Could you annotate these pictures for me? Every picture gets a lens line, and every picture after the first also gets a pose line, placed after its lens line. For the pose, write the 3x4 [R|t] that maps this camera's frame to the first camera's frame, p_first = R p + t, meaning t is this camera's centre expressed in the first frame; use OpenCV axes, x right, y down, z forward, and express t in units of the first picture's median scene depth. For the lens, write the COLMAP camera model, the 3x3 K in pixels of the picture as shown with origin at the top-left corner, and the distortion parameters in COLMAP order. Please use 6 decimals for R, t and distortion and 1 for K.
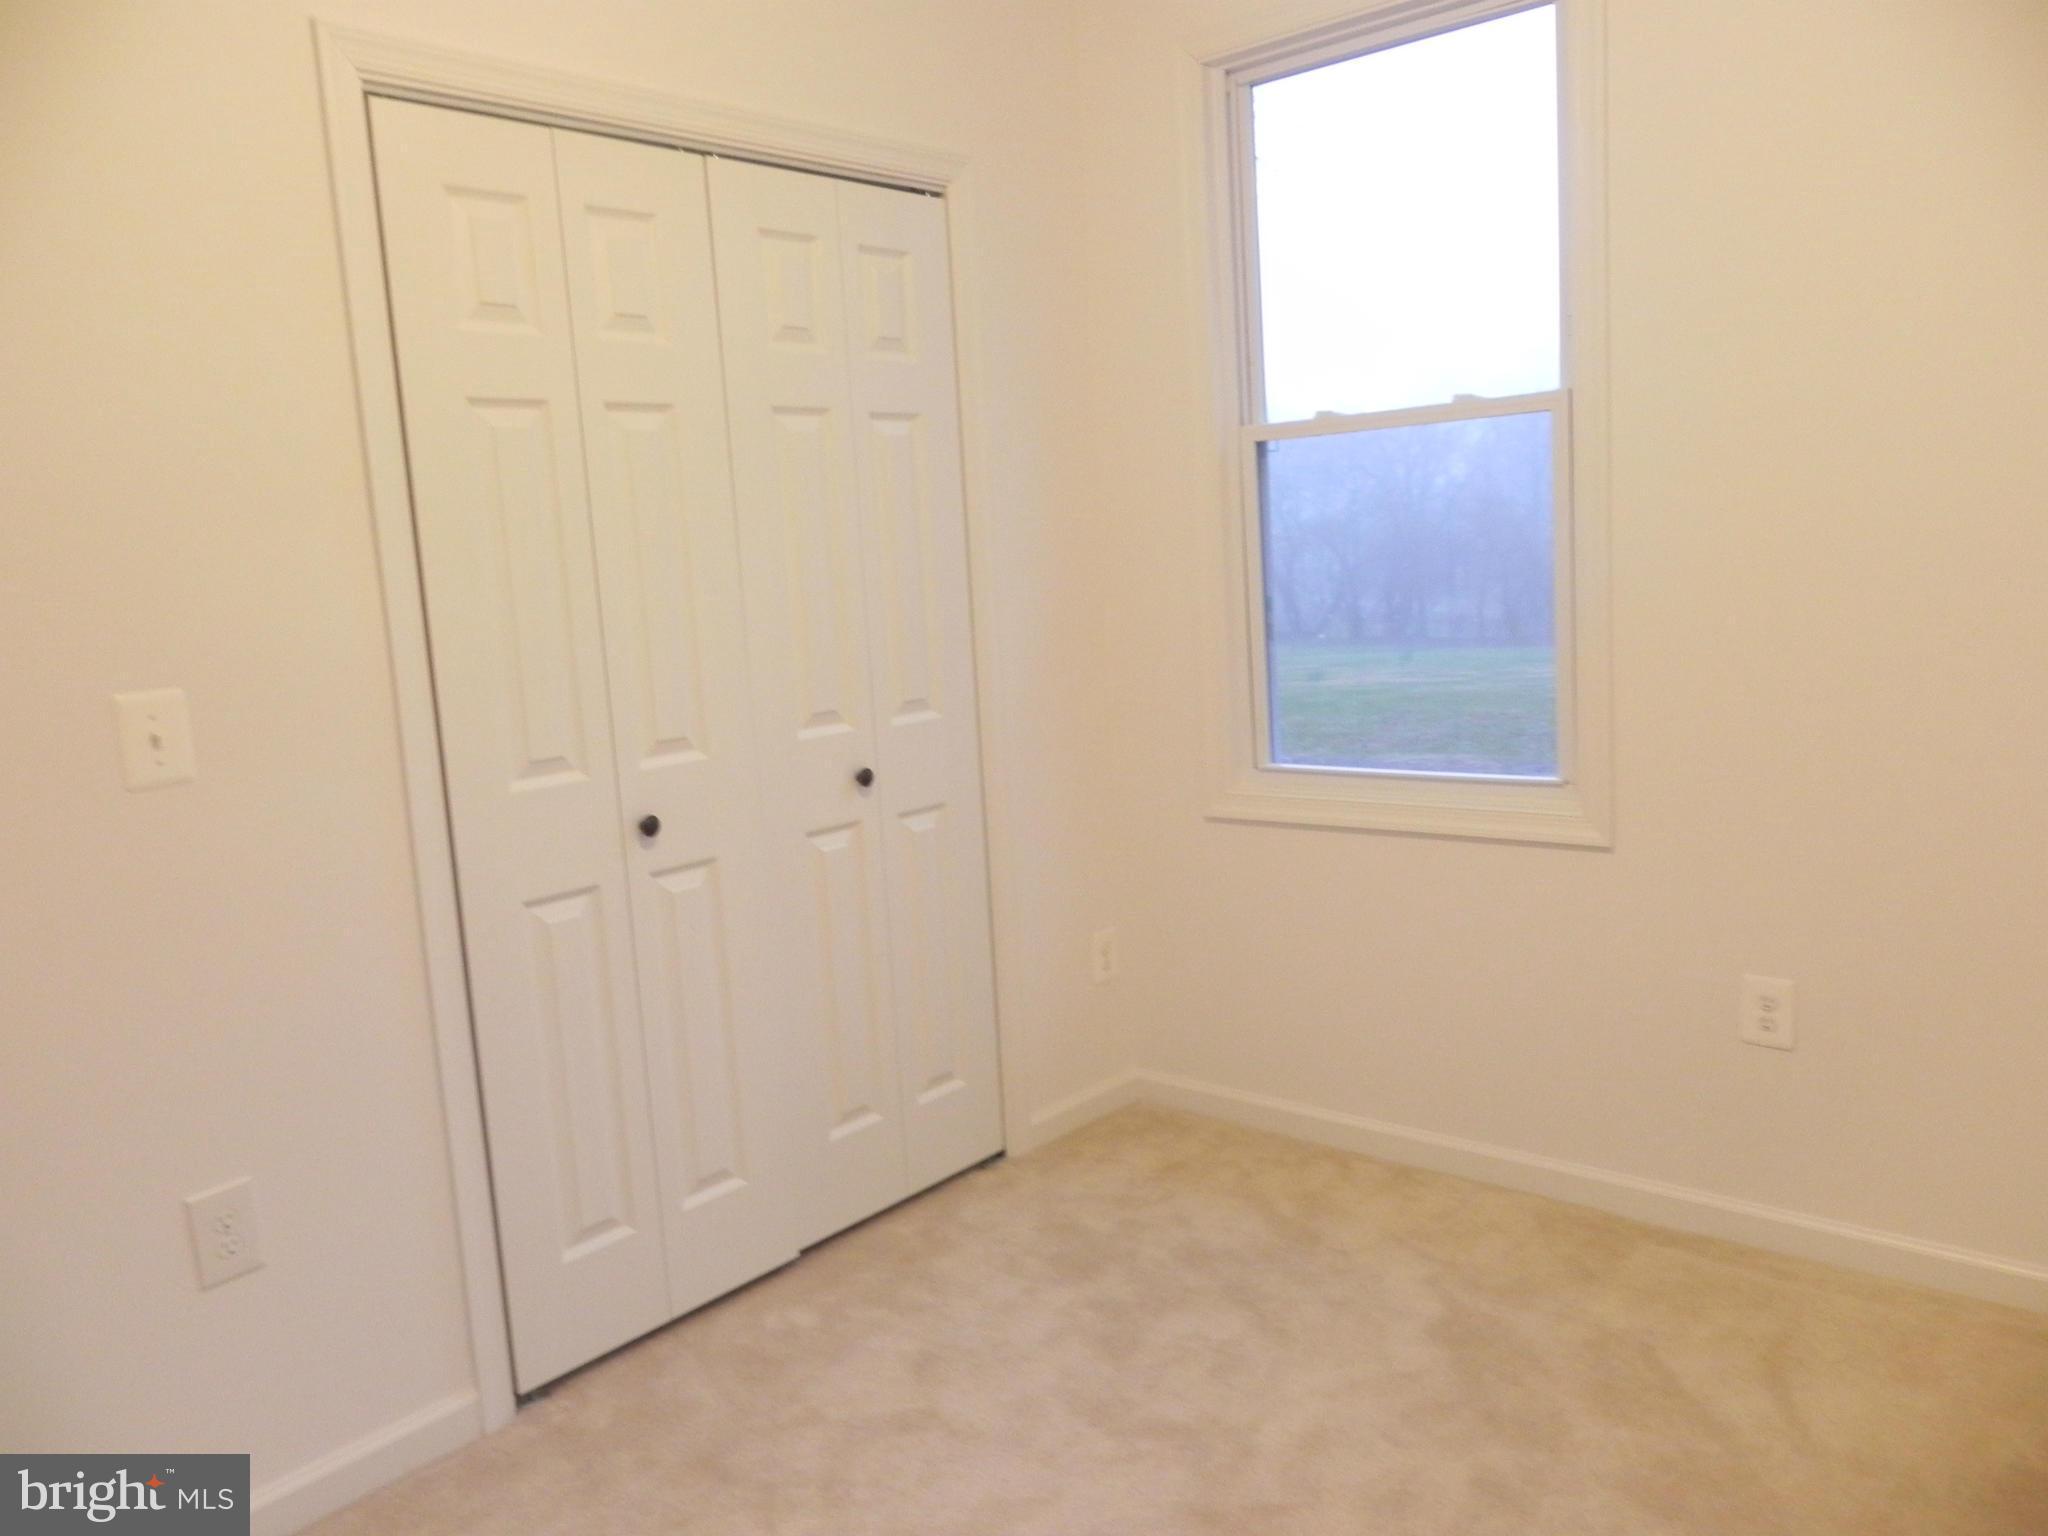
lens RADIAL K [[1576.1, 0, 1024.4], [0, 1576.1, 769.9], [0, 0, 1]] dist [0.008560, -0.018509]
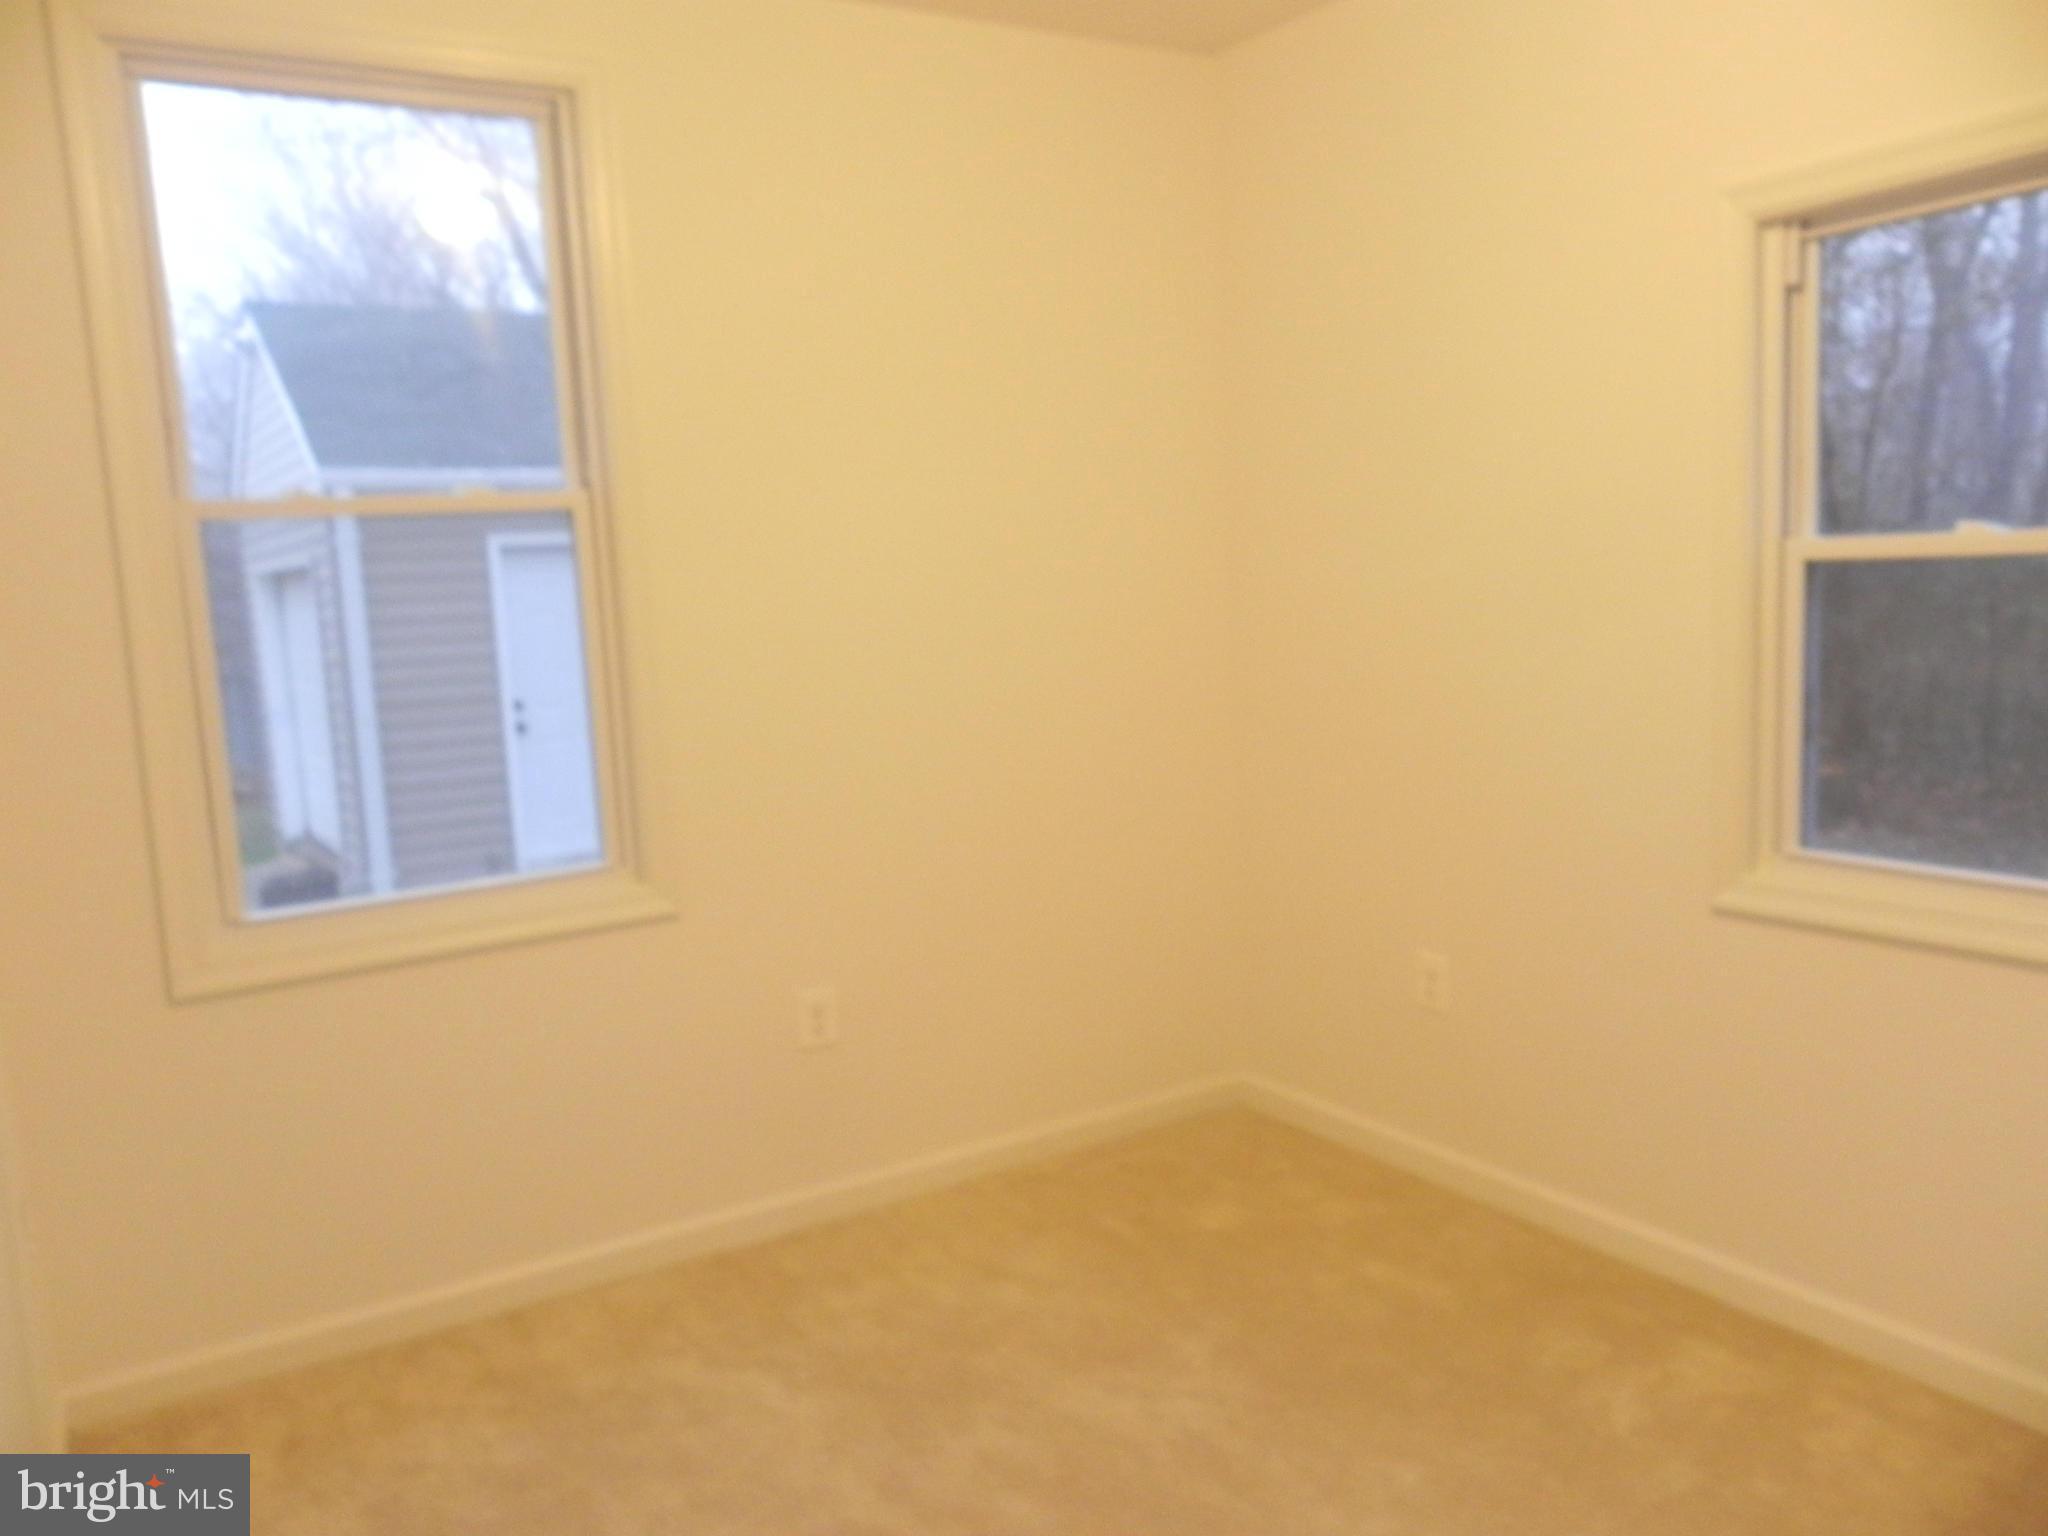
lens RADIAL K [[1576.1, 0, 1024.8], [0, 1576.1, 767.8], [0, 0, 1]] dist [0.008560, -0.018509]
pose [[0.293146, -0.069340, 0.953550, -0.600645], [0.173750, 0.984622, 0.018184, -0.027627], [-0.940147, 0.160348, 0.300686, 0.451637]]
